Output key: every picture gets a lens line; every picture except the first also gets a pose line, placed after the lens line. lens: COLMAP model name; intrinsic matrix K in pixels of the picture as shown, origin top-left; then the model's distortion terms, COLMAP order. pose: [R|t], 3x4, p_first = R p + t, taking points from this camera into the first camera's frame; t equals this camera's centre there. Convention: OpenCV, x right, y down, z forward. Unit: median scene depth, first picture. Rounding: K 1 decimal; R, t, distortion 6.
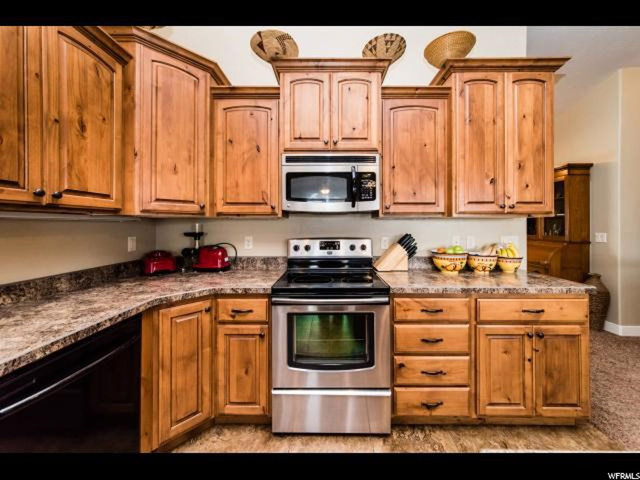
lens RADIAL K [[219.2, 0, 326.8], [0, 219.2, 224.4], [0, 0, 1]] dist [0.001783, 0.000264]
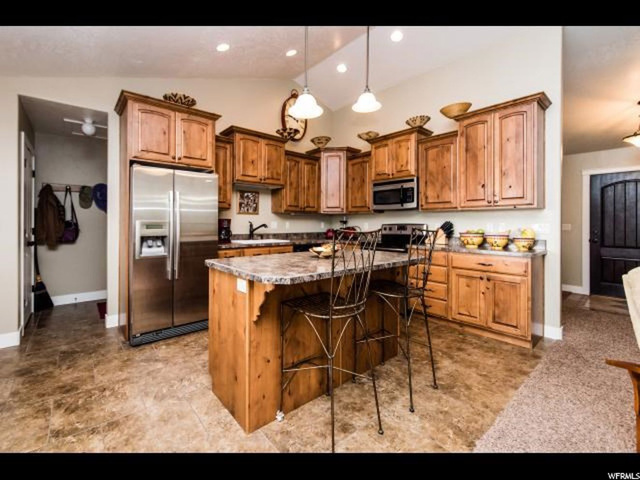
lens RADIAL K [[289.9, 0, 302.1], [0, 289.9, 223.3], [0, 0, 1]] dist [0.002233, 0.000159]
pose [[0.640957, 0.001605, -0.767575, 1.726086], [-0.002605, 0.999997, -0.000084, 0.081359], [0.767572, 0.002053, 0.640959, -1.487781]]
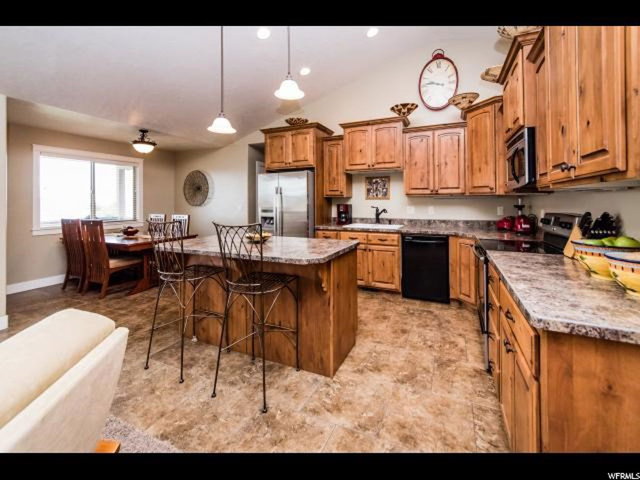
lens RADIAL K [[287.6, 0, 306.9], [0, 287.6, 199.5], [0, 0, 1]] dist [-0.000818, -0.000070]
pose [[-0.421754, -0.001497, -0.906709, 2.193463], [0.008055, 0.999953, -0.005398, 0.000043], [0.906674, -0.009581, -0.421722, 0.732195]]
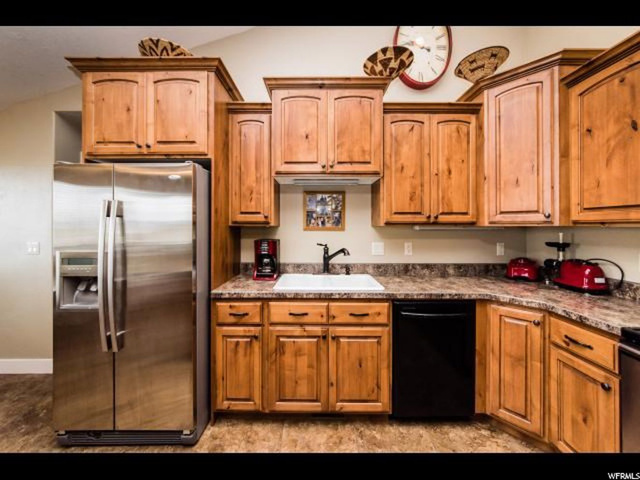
lens RADIAL K [[255.0, 0, 304.5], [0, 255.0, 225.8], [0, 0, 1]] dist [-0.000739, -0.000011]
pose [[-0.018083, -0.001384, -0.999836, 0.588642], [-0.000184, 0.999999, -0.001381, -0.039725], [0.999836, 0.000159, -0.018084, -0.012335]]
